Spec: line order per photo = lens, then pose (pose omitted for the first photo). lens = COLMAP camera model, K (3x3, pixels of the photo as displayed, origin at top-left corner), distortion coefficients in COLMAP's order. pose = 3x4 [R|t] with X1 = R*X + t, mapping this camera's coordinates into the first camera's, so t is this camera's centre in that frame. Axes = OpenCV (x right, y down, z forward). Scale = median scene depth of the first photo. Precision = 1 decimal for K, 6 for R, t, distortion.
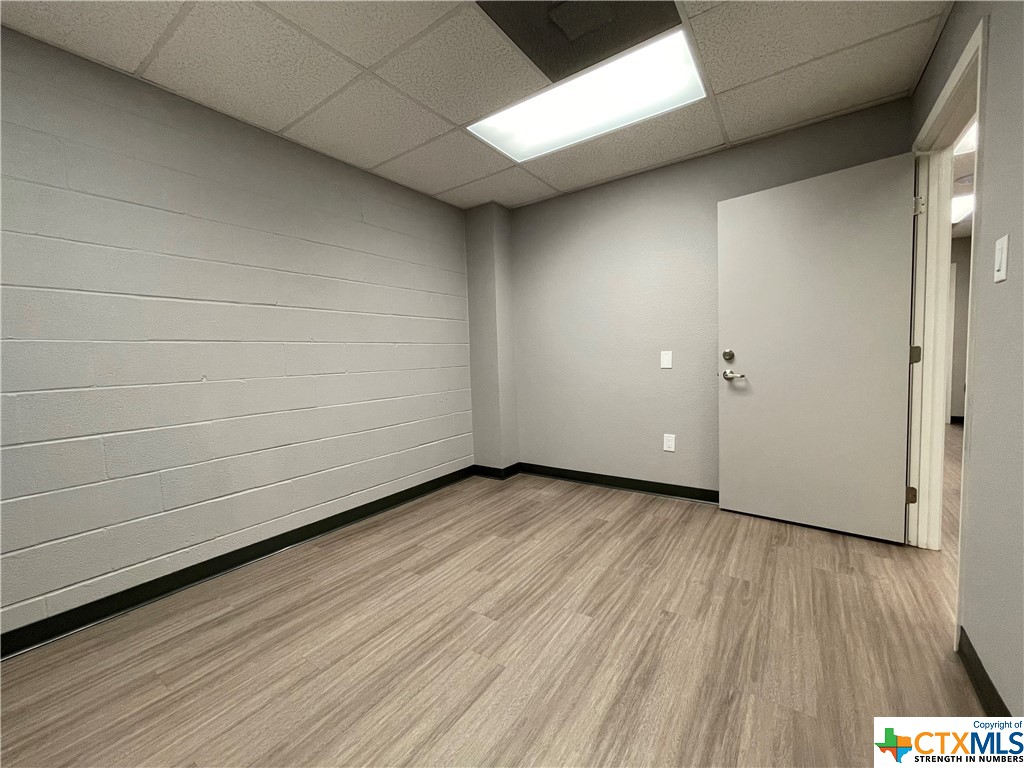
lens RADIAL K [[414.7, 0, 507.7], [0, 414.7, 386.1], [0, 0, 1]] dist [0.000543, 0.000709]
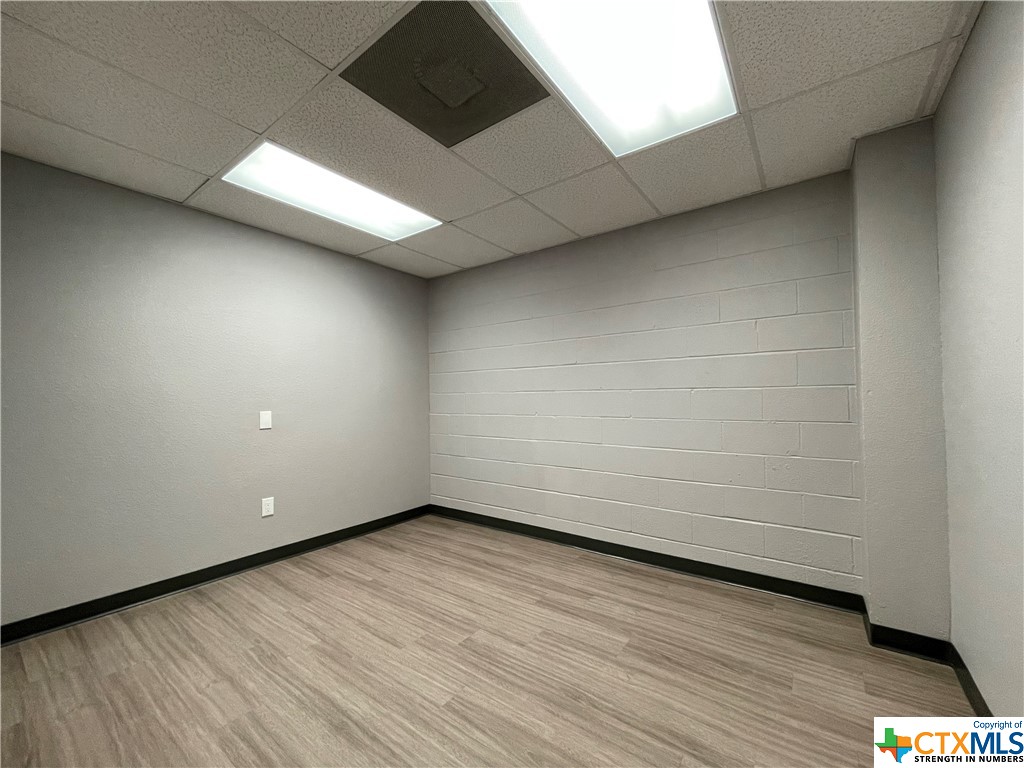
lens RADIAL K [[414.7, 0, 507.7], [0, 414.7, 386.1], [0, 0, 1]] dist [0.000543, 0.000709]
pose [[-0.025461, 0.004407, -0.999666, 0.868096], [-0.060449, 0.998154, 0.005940, -0.124989], [0.997847, 0.060580, -0.025148, 0.879885]]
